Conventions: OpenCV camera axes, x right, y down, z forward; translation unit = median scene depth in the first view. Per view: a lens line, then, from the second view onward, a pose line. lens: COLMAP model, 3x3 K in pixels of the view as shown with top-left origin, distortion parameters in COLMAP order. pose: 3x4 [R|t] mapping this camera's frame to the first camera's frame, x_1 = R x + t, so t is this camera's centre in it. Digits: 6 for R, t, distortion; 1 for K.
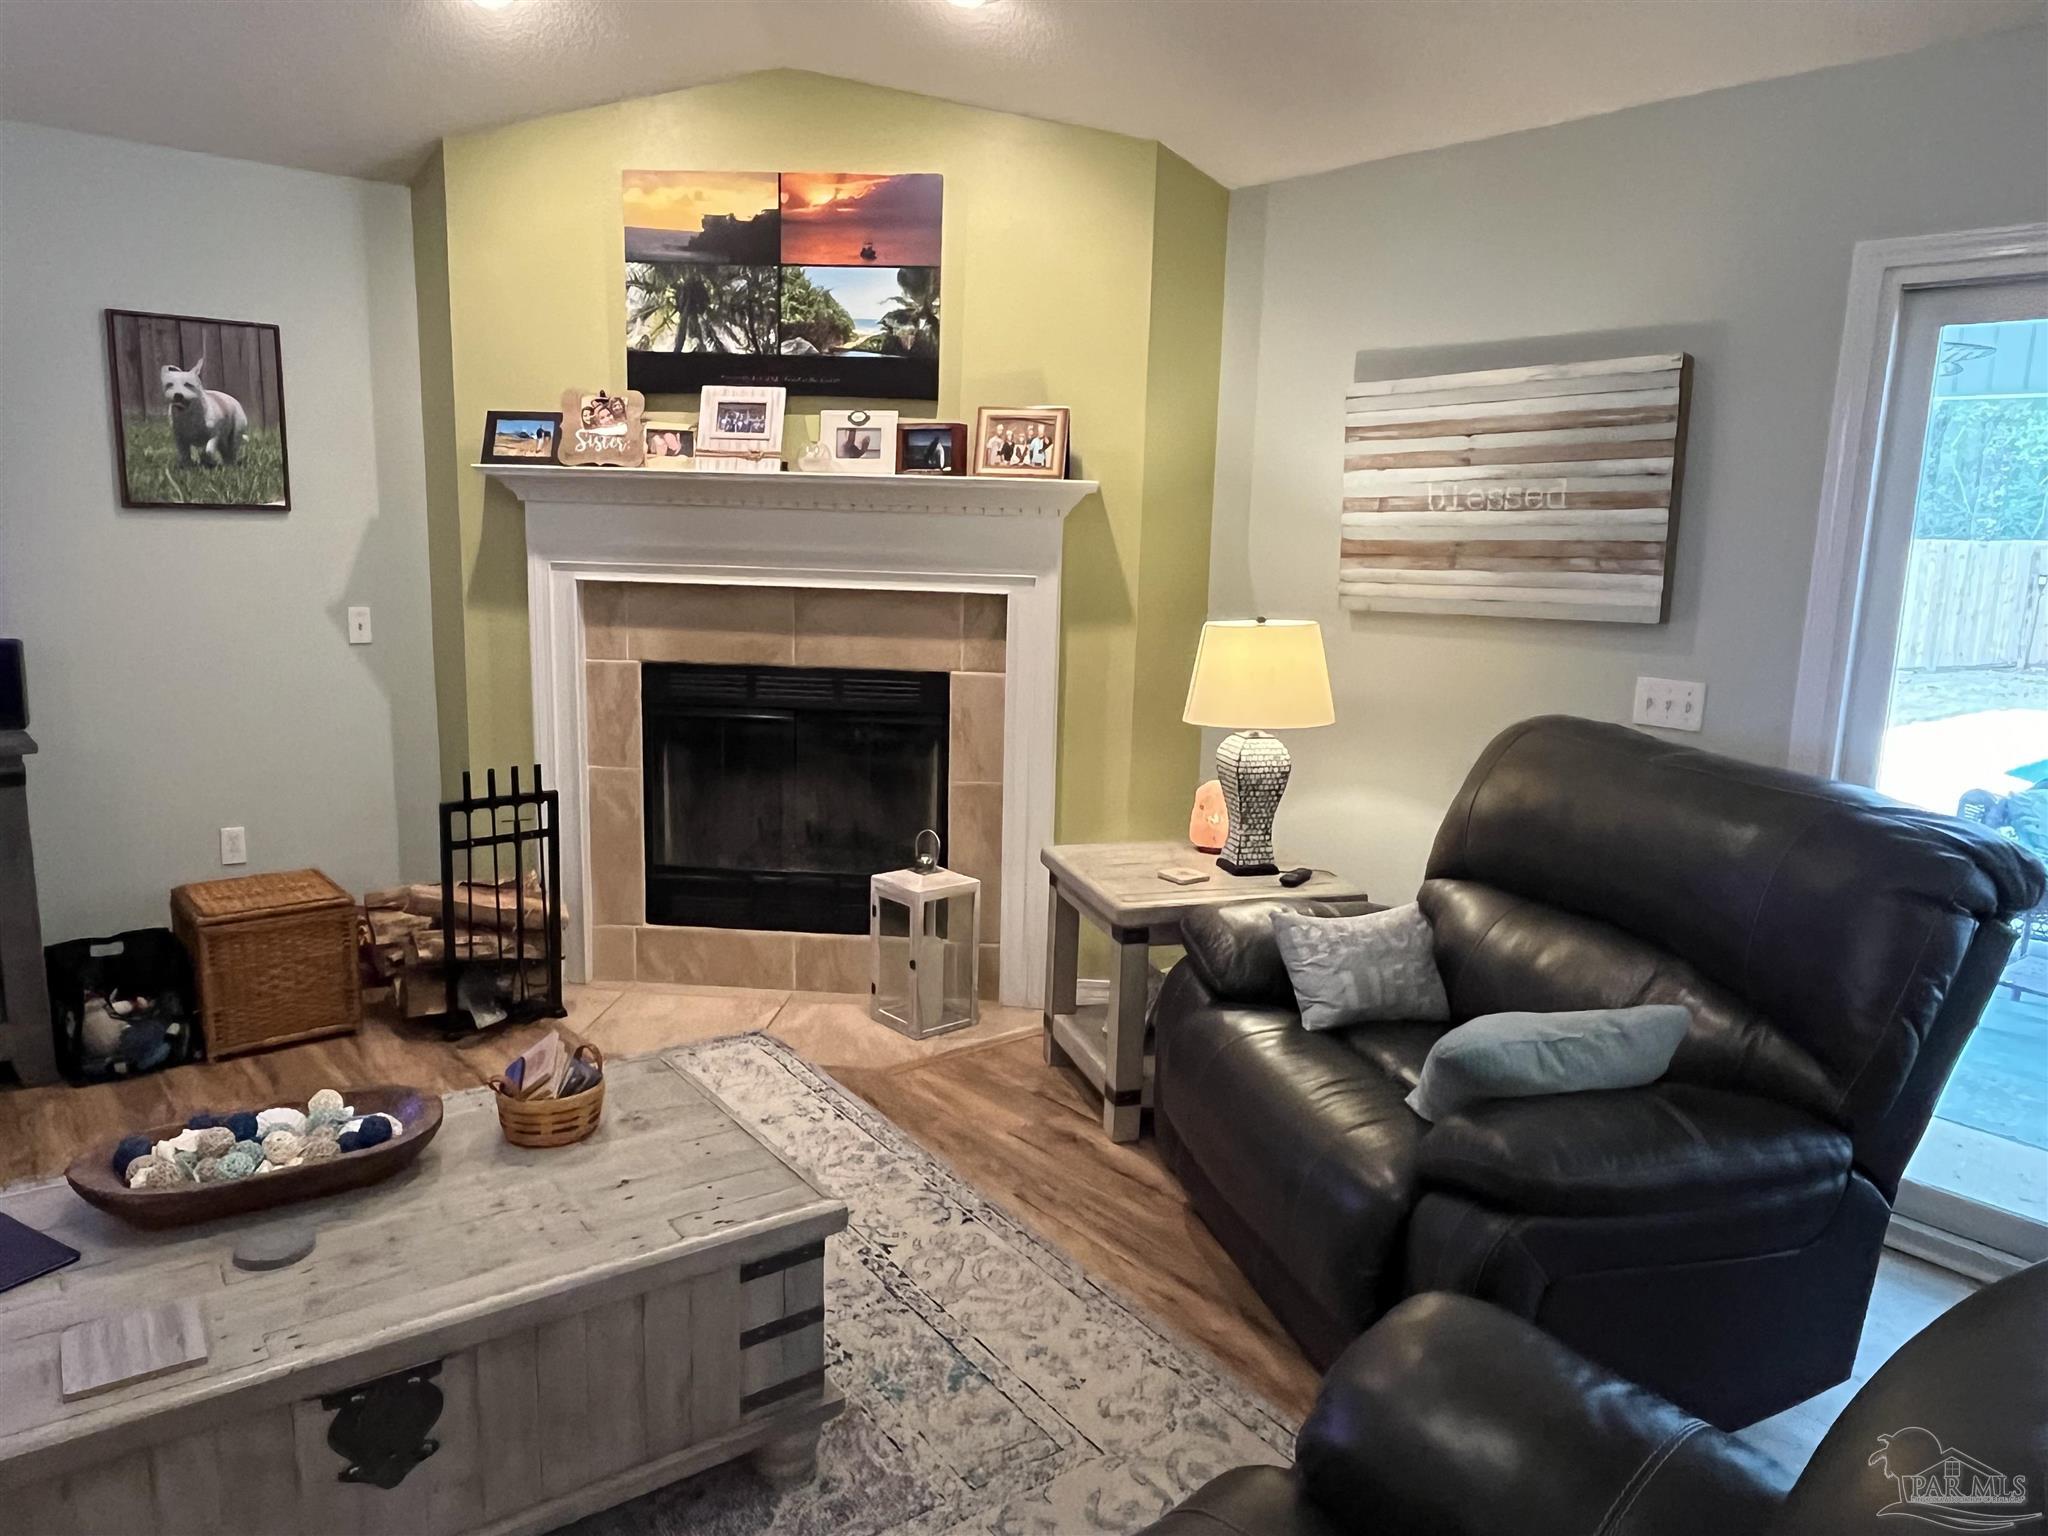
lens RADIAL K [[1386.2, 0, 1024.1], [0, 1386.2, 764.8], [0, 0, 1]] dist [-0.004801, 0.001482]
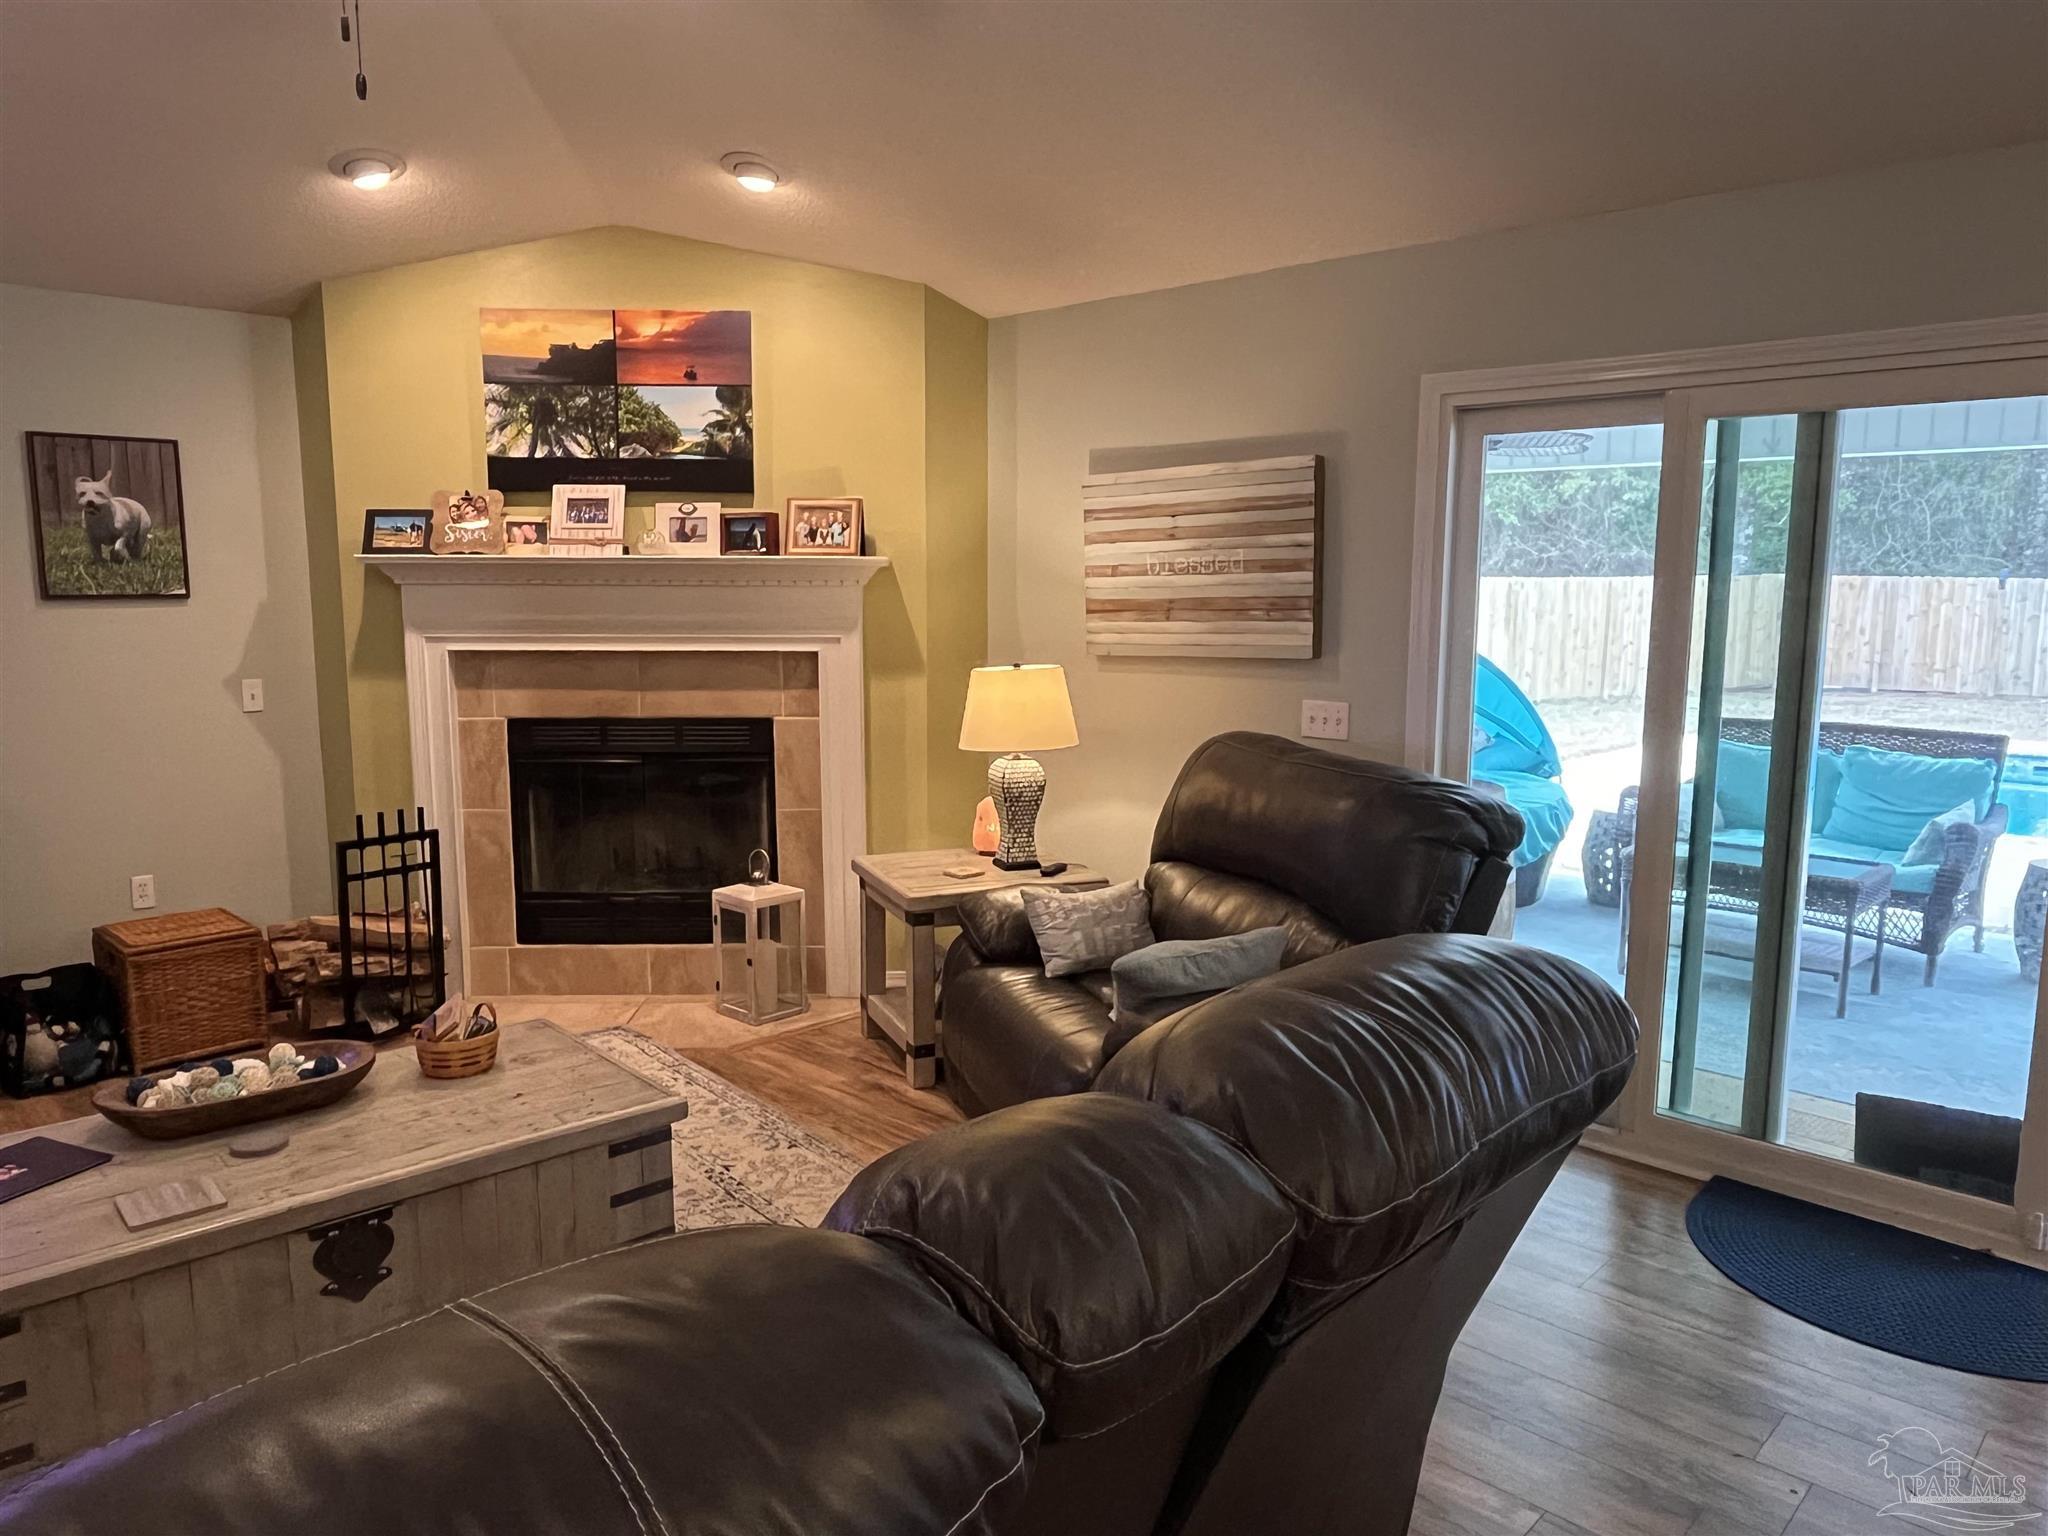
lens RADIAL K [[1386.2, 0, 1023.3], [0, 1386.2, 774.8], [0, 0, 1]] dist [-0.004801, 0.001482]
pose [[0.994453, -0.039204, 0.097606, 0.046000], [0.042204, 0.998692, -0.028862, 0.028338], [-0.096347, 0.032821, 0.994807, -0.227552]]
